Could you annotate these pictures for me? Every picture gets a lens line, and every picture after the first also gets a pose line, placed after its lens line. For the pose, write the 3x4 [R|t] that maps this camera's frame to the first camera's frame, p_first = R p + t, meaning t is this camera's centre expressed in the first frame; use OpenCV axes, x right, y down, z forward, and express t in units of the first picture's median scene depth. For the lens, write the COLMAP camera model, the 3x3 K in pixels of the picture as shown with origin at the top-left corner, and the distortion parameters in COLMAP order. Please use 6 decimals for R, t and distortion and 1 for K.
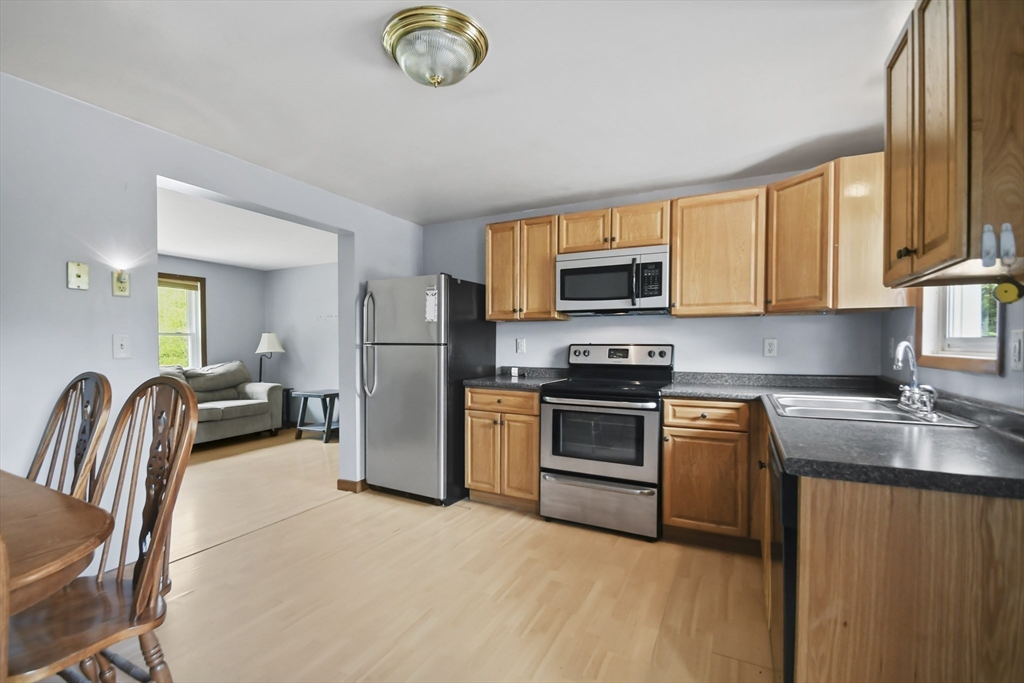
lens RADIAL K [[469.8, 0, 507.6], [0, 469.8, 353.7], [0, 0, 1]] dist [-0.001332, -0.000181]
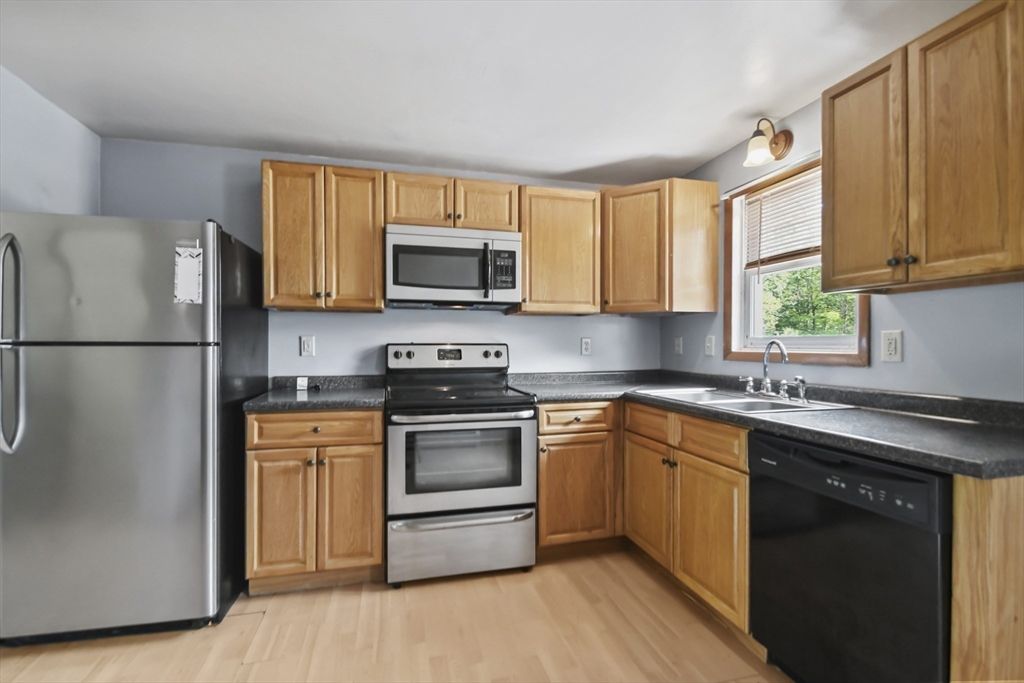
lens RADIAL K [[459.4, 0, 501.7], [0, 459.4, 347.3], [0, 0, 1]] dist [0.003115, 0.000005]
pose [[0.737757, -0.005634, 0.675043, -0.267973], [0.016480, 0.999817, -0.009666, -0.004357], [-0.674865, 0.018256, 0.737715, 0.357333]]
